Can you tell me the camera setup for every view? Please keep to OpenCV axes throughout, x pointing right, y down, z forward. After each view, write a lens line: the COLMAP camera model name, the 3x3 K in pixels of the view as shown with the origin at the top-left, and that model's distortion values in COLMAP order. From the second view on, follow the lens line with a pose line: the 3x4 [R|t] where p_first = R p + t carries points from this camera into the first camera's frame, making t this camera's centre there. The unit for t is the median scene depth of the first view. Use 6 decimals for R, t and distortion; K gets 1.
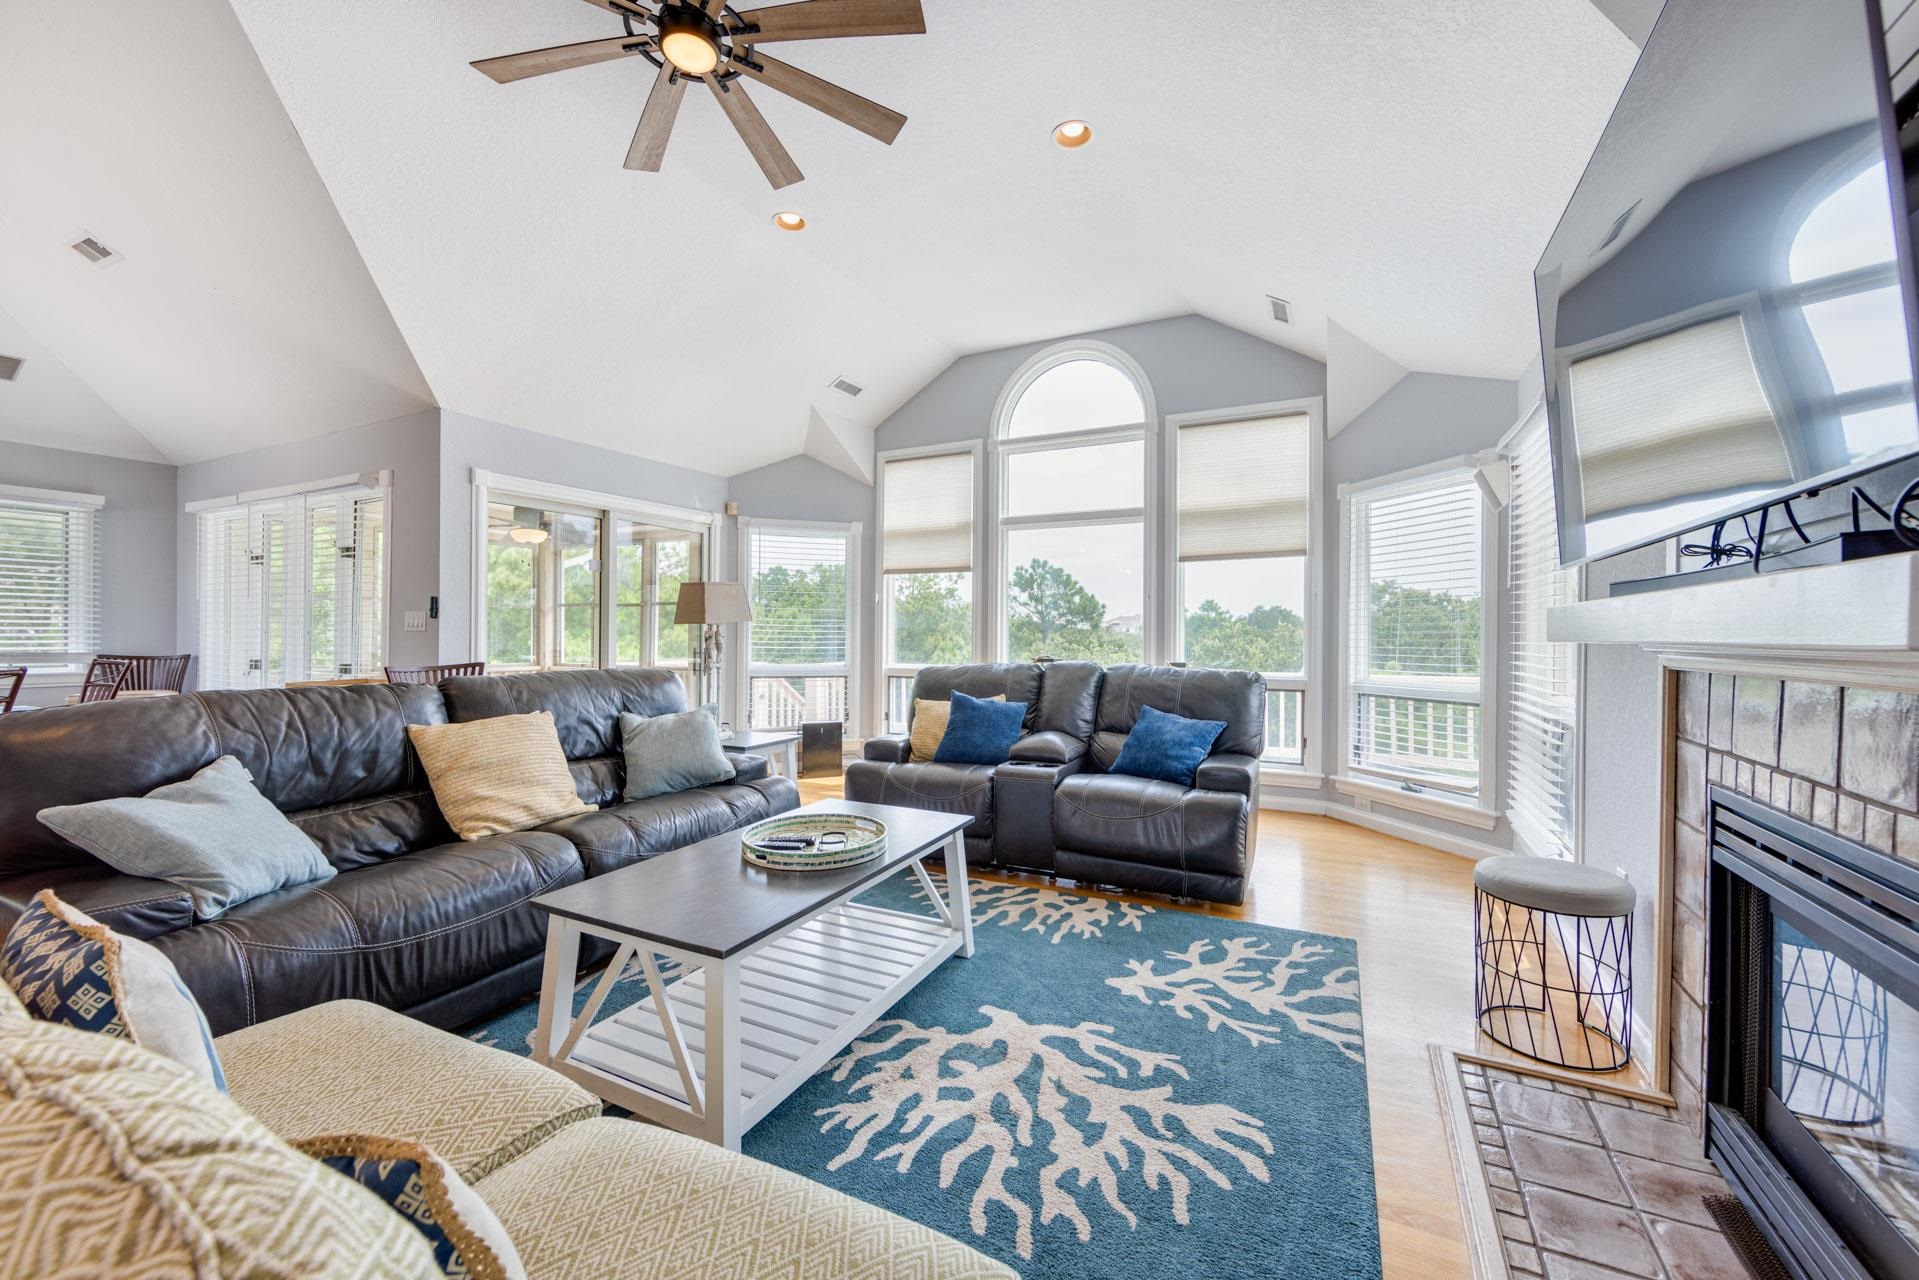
lens RADIAL K [[749.5, 0, 961.5], [0, 749.5, 638.4], [0, 0, 1]] dist [-0.003928, -0.000036]
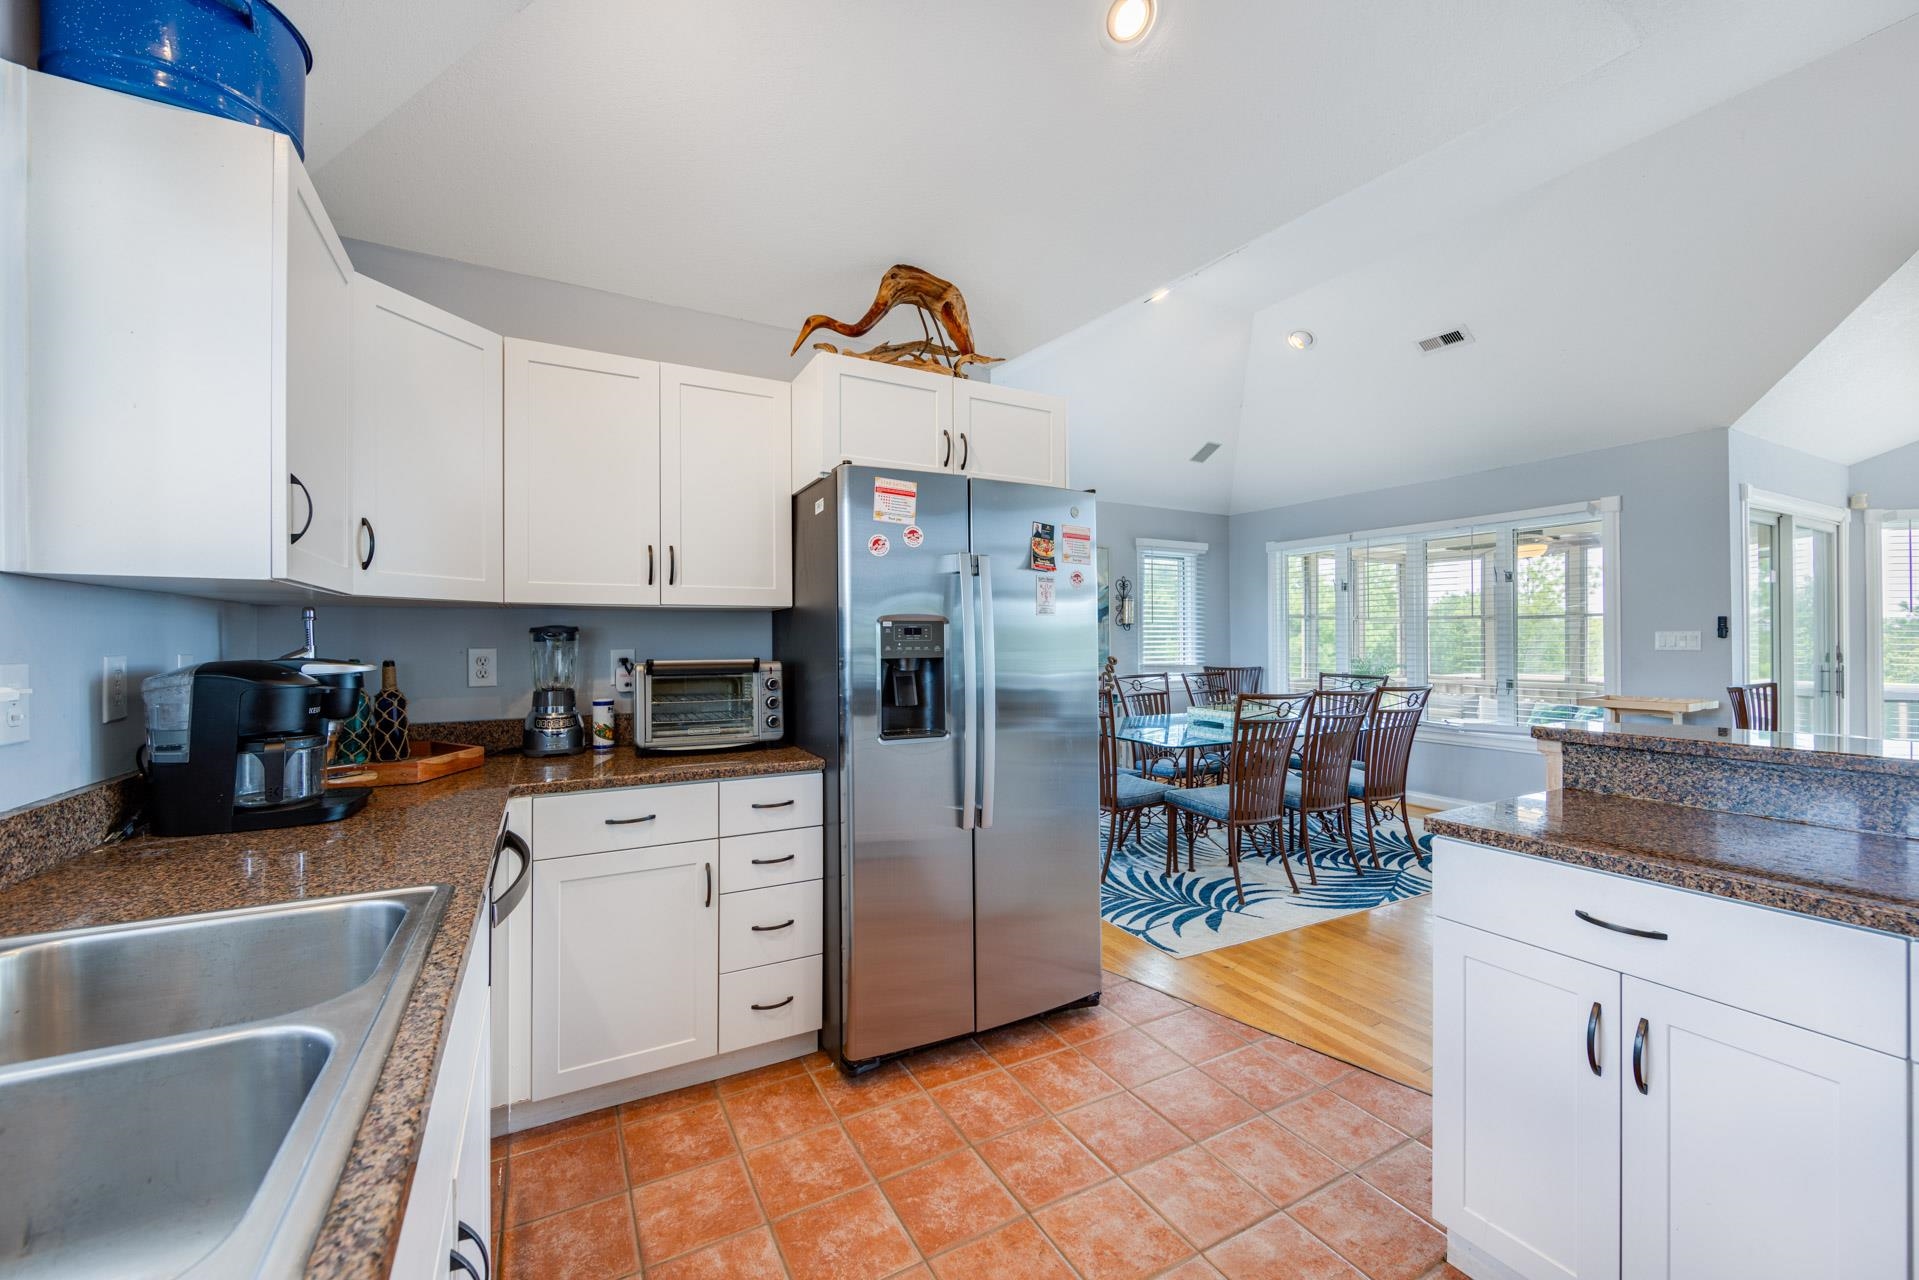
lens RADIAL K [[749.5, 0, 956.6], [0, 749.5, 636.6], [0, 0, 1]] dist [-0.003928, -0.000036]
pose [[0.825807, -0.008454, -0.563890, -1.713887], [0.002893, 0.999938, -0.010755, -0.035825], [0.563946, 0.007250, 0.825780, -0.698076]]
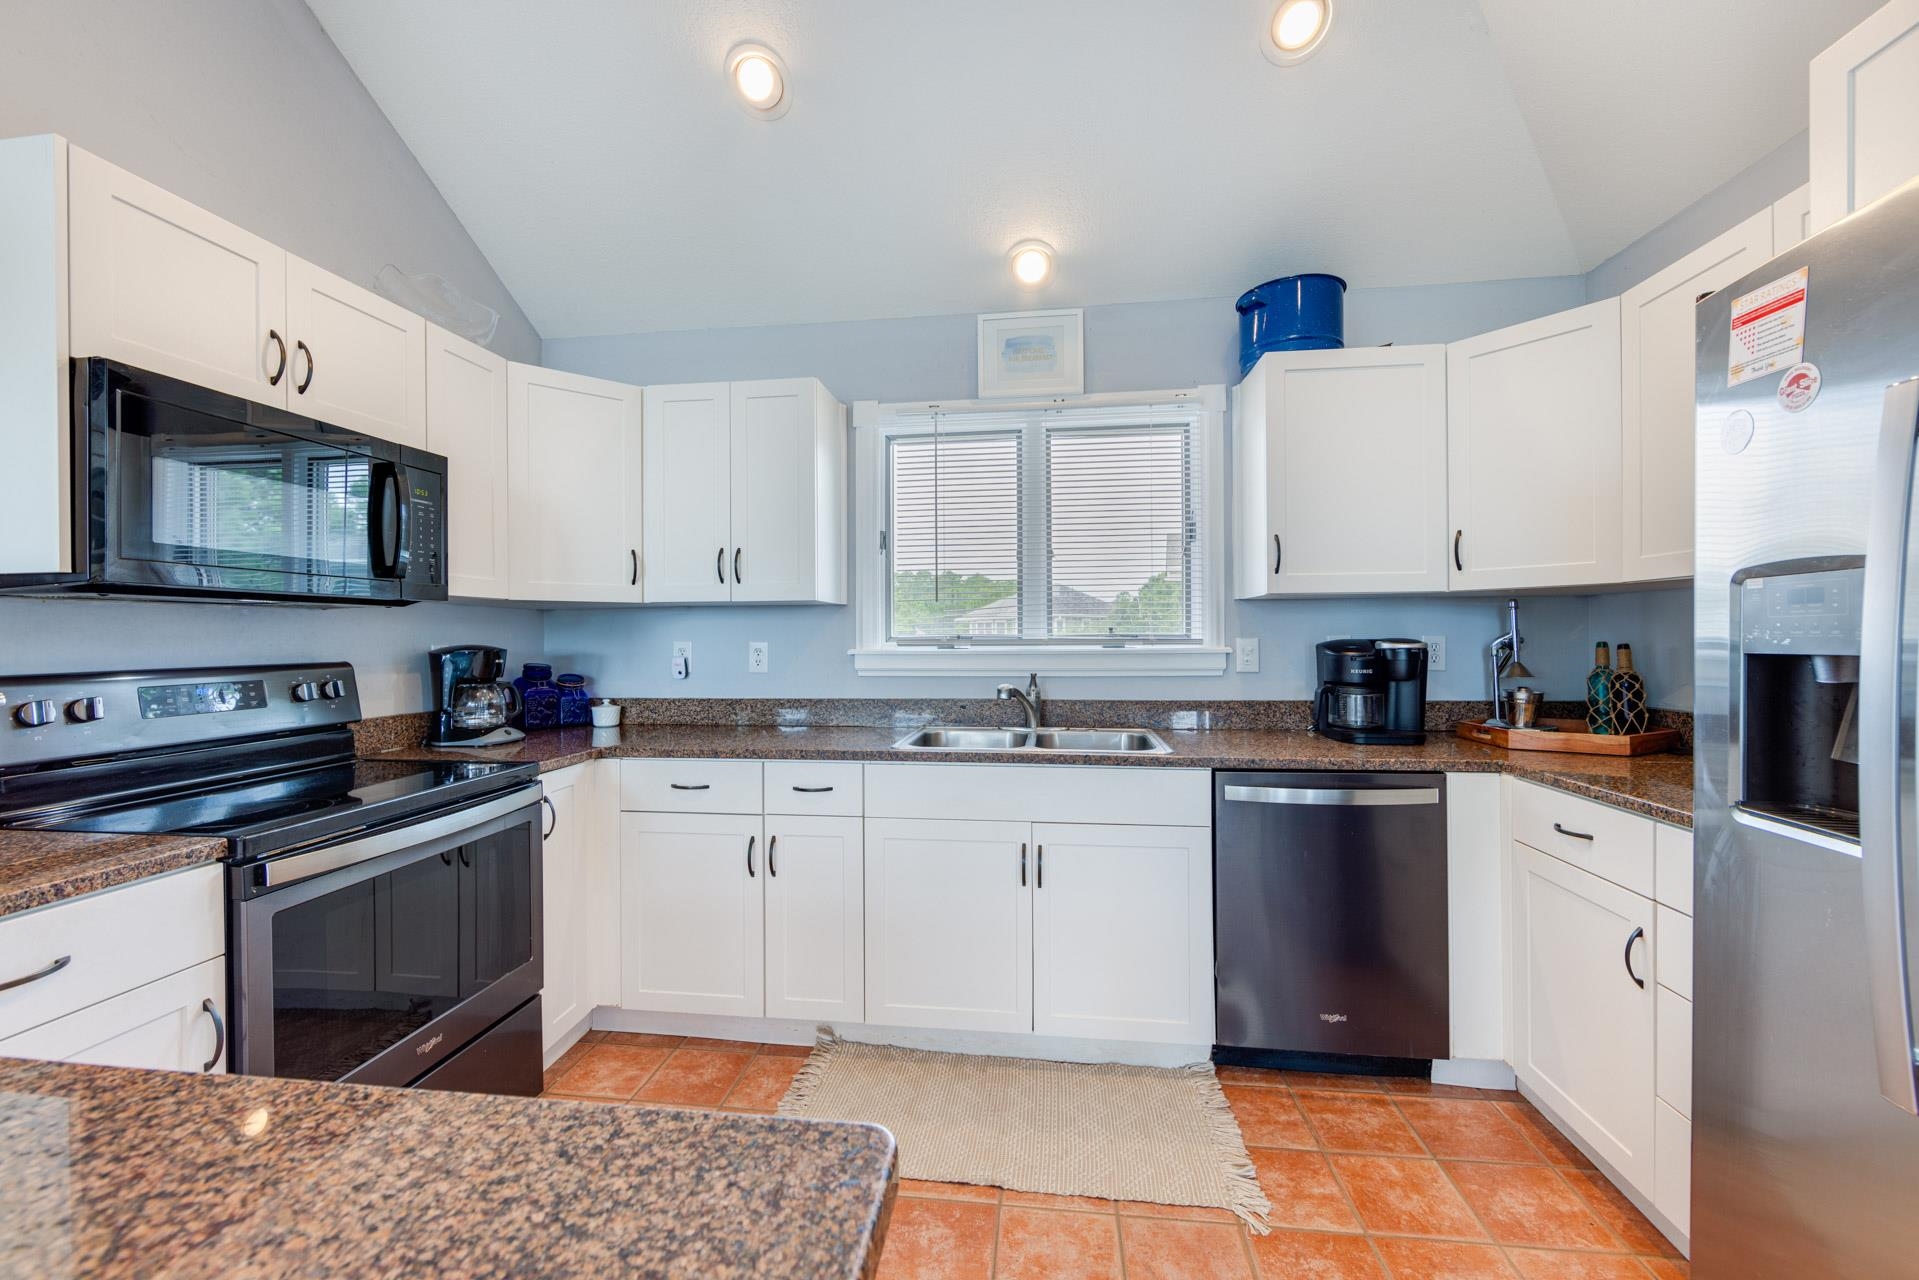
lens RADIAL K [[749.5, 0, 956.8], [0, 749.5, 636.0], [0, 0, 1]] dist [-0.003928, -0.000036]
pose [[-0.941640, 0.002527, -0.336612, -1.692071], [0.001348, 0.999992, 0.003735, -0.032652], [0.336619, 0.003063, -0.941636, 0.246713]]
